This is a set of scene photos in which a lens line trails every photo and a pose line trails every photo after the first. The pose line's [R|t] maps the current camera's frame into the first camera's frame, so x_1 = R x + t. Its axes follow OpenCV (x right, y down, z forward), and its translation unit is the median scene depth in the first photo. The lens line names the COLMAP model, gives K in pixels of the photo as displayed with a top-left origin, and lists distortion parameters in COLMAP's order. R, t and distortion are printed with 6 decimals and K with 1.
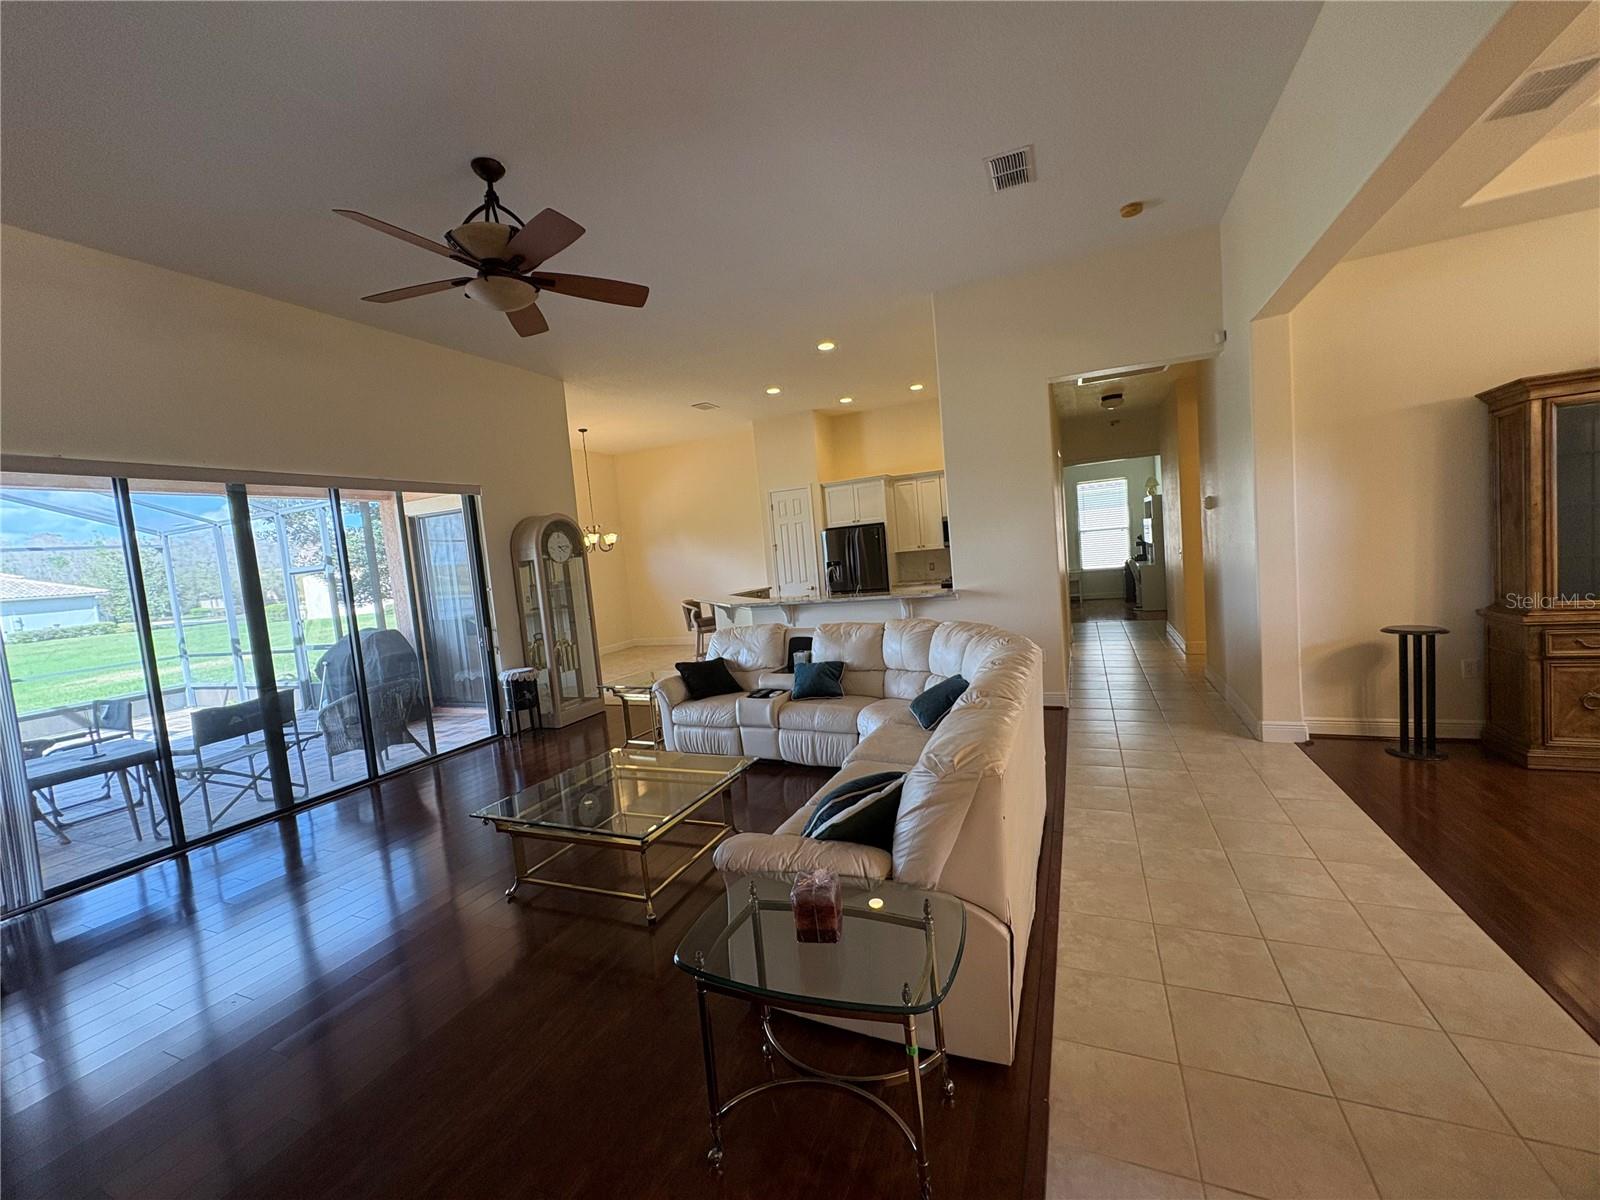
lens RADIAL K [[638.8, 0, 798.3], [0, 638.8, 599.5], [0, 0, 1]] dist [0.001110, 0.000025]
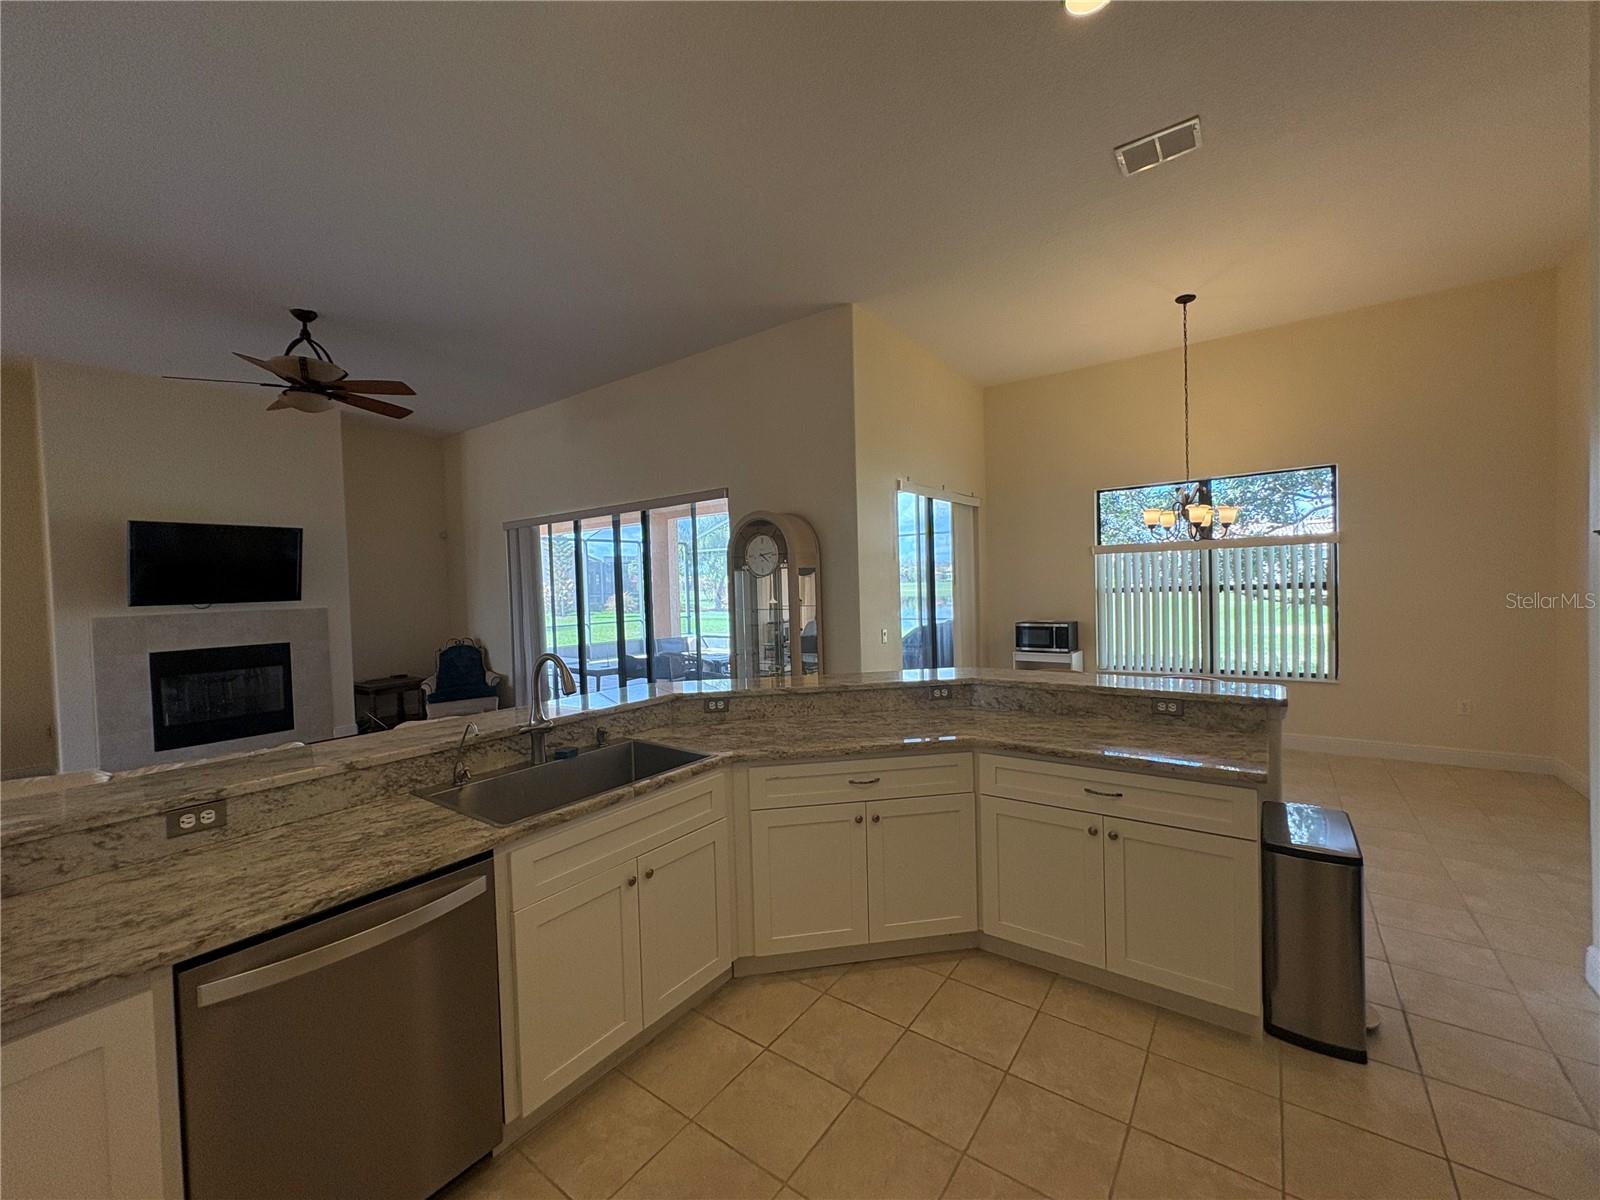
lens RADIAL K [[638.8, 0, 798.3], [0, 638.8, 599.5], [0, 0, 1]] dist [0.001110, 0.000025]
pose [[-0.215619, 0.121786, -0.968853, 0.476438], [-0.021957, 0.991337, 0.129498, -0.169331], [0.976231, 0.049195, -0.211077, 1.577721]]
